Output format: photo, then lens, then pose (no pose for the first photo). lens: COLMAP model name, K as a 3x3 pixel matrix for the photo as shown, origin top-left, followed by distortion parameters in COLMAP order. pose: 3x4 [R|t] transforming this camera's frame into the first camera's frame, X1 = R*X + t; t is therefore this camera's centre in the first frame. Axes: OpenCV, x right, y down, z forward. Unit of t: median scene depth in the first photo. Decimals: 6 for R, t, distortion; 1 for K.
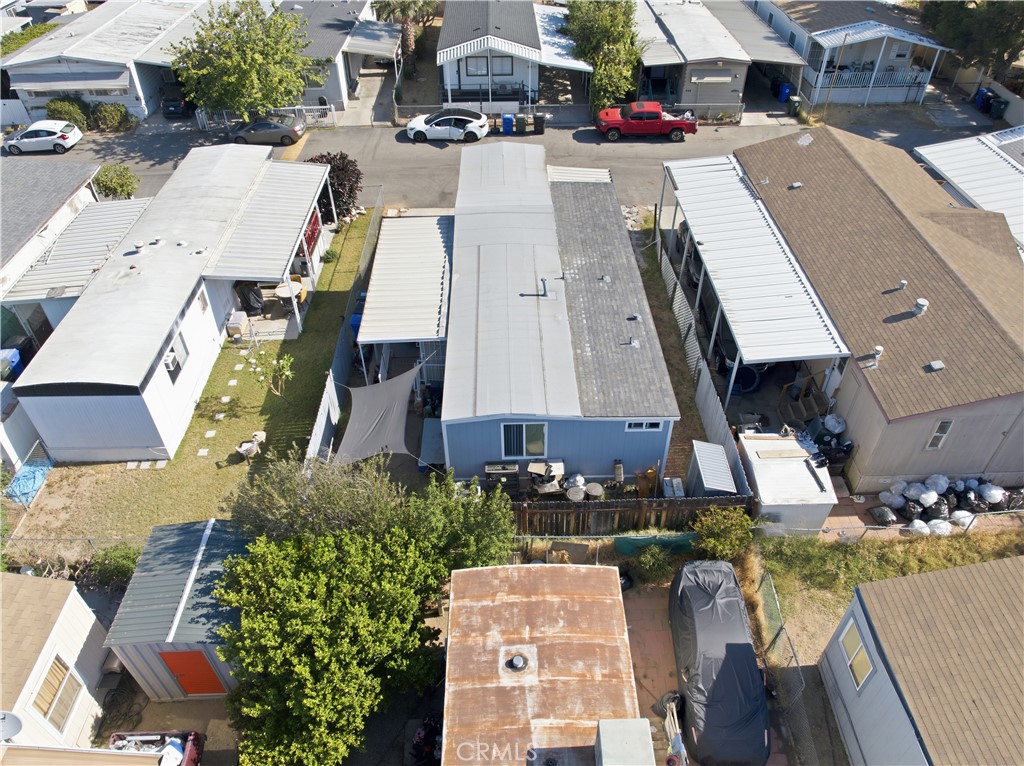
lens RADIAL K [[720.3, 0, 514.8], [0, 720.3, 385.3], [0, 0, 1]] dist [-0.042900, 0.007321]
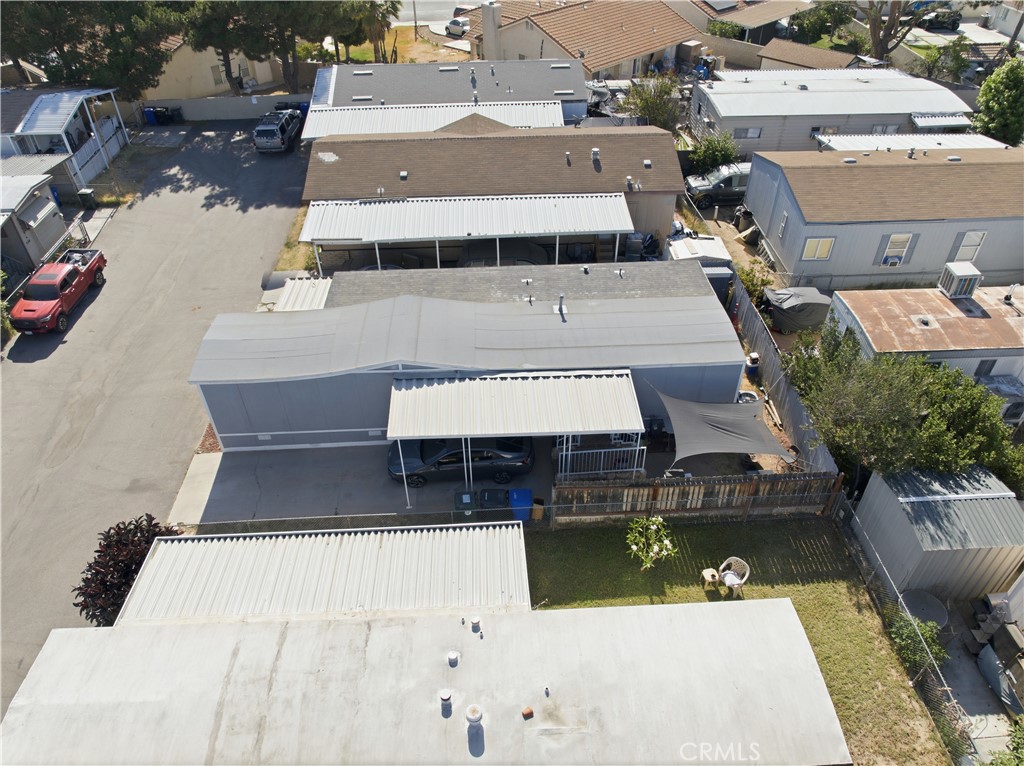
lens RADIAL K [[720.3, 0, 514.8], [0, 720.3, 385.3], [0, 0, 1]] dist [-0.042900, 0.007321]
pose [[-0.024140, -0.637939, 0.769708, -0.935671], [0.667748, 0.562704, 0.487315, -0.691942], [-0.743996, 0.525735, 0.412399, 0.732585]]
